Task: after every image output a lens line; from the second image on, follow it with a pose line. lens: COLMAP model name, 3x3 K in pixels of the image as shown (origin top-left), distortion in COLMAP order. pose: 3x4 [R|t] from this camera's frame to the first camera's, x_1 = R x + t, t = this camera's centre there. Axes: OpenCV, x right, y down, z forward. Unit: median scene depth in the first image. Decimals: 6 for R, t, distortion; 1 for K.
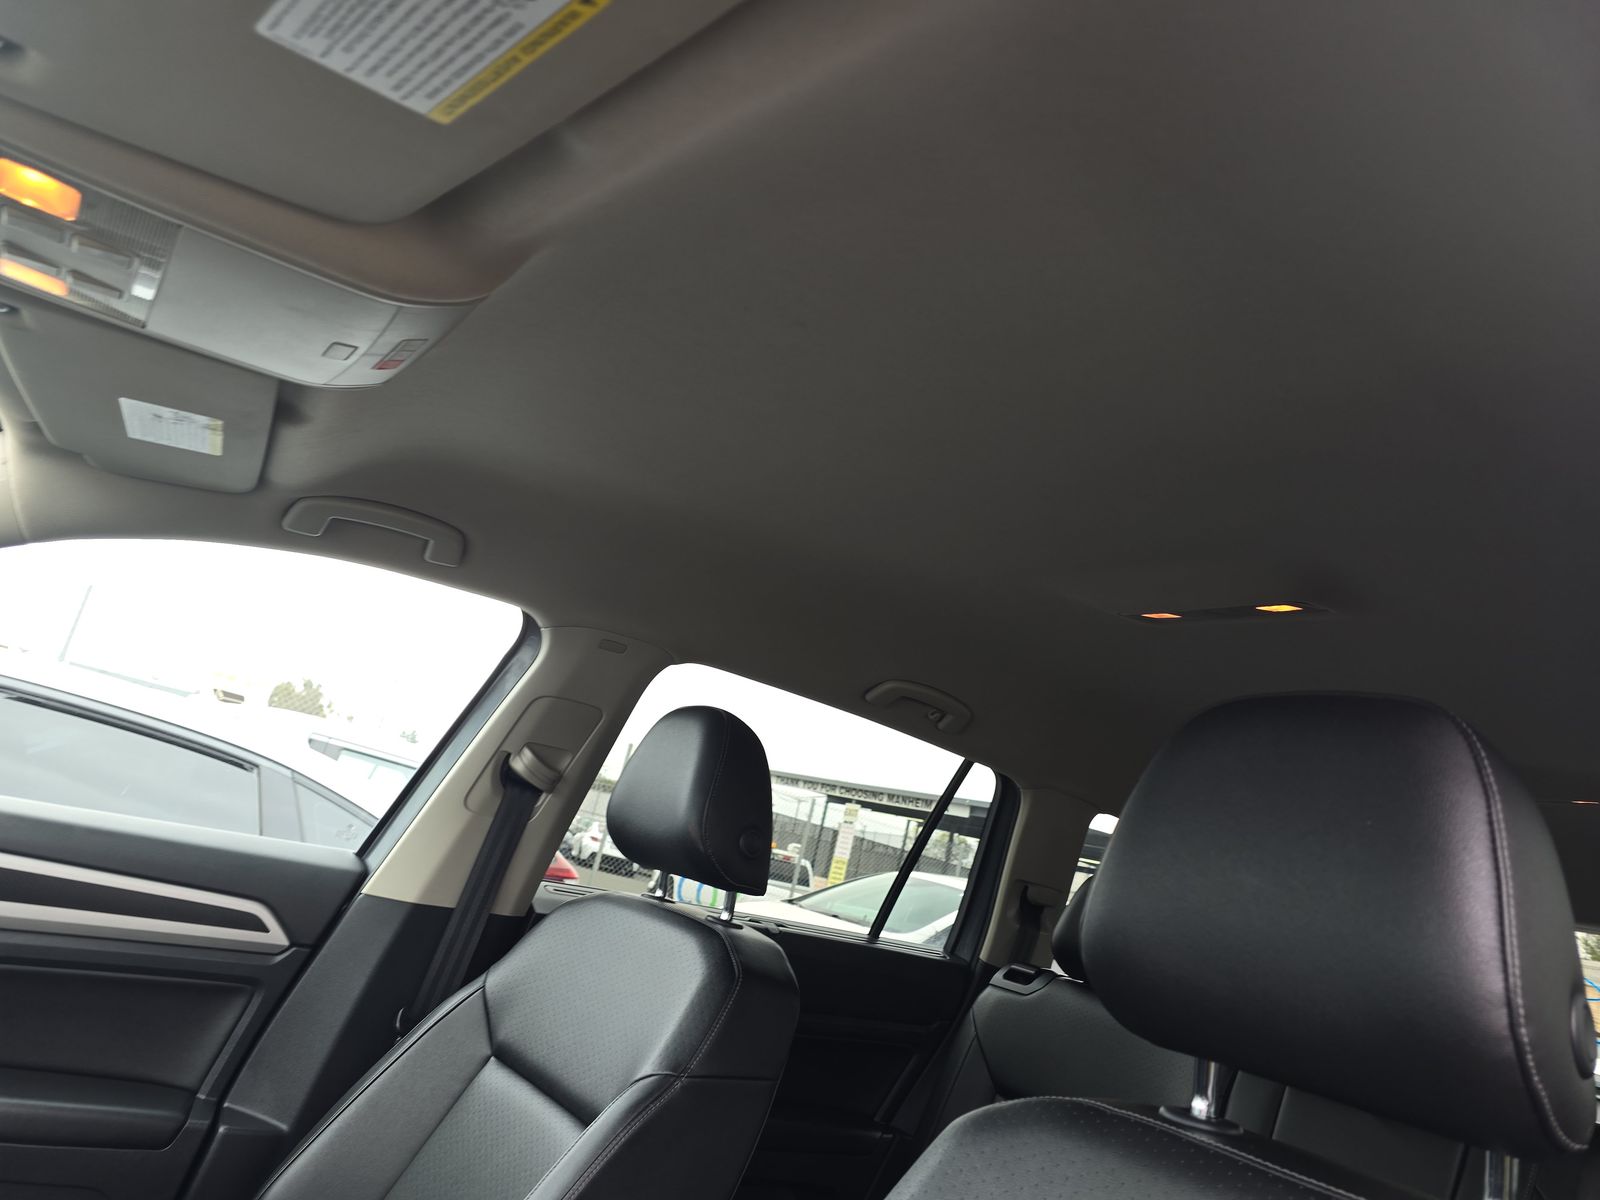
lens RADIAL K [[1076.3, 0, 800.0], [0, 1076.3, 600.0], [0, 0, 1]] dist [0.058481, -0.066826]
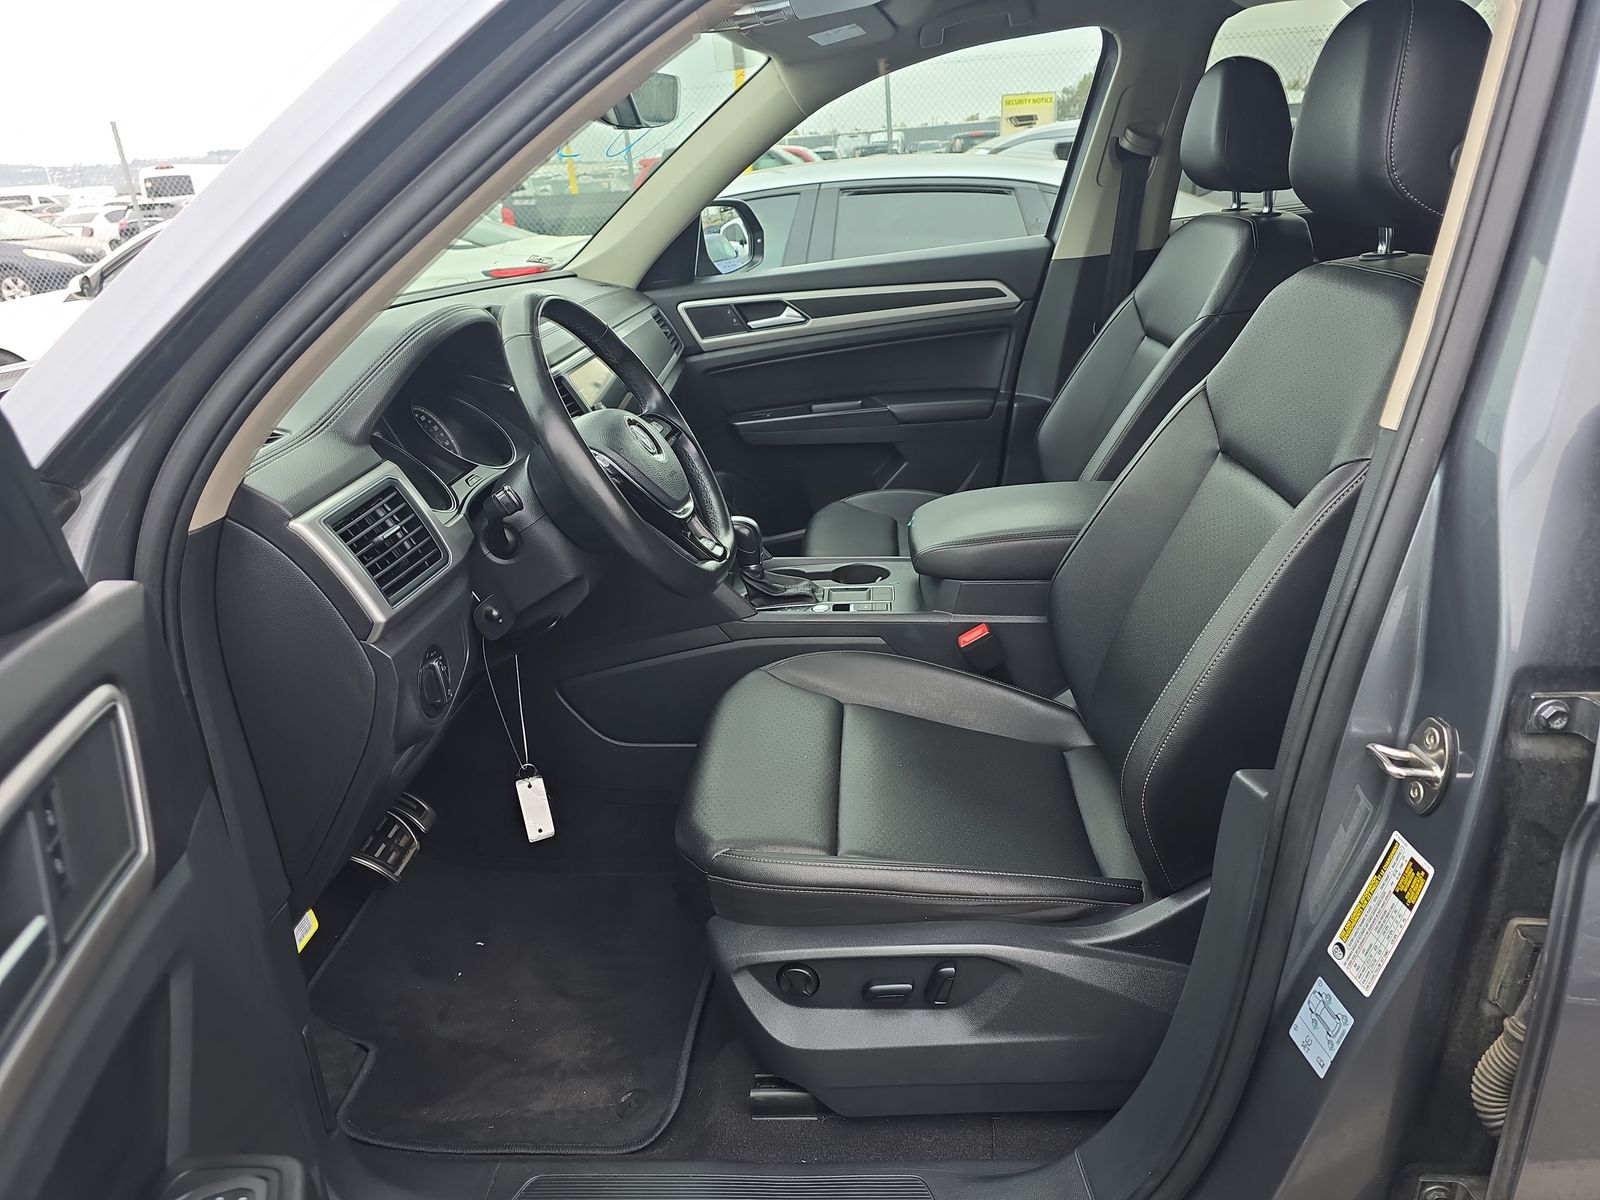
lens RADIAL K [[1076.3, 0, 800.0], [0, 1076.3, 600.0], [0, 0, 1]] dist [0.058481, -0.066826]
pose [[0.722707, -0.035403, -0.690248, 0.410376], [0.399491, 0.836359, 0.375380, -0.053129], [0.564005, -0.547037, 0.618585, -0.455150]]
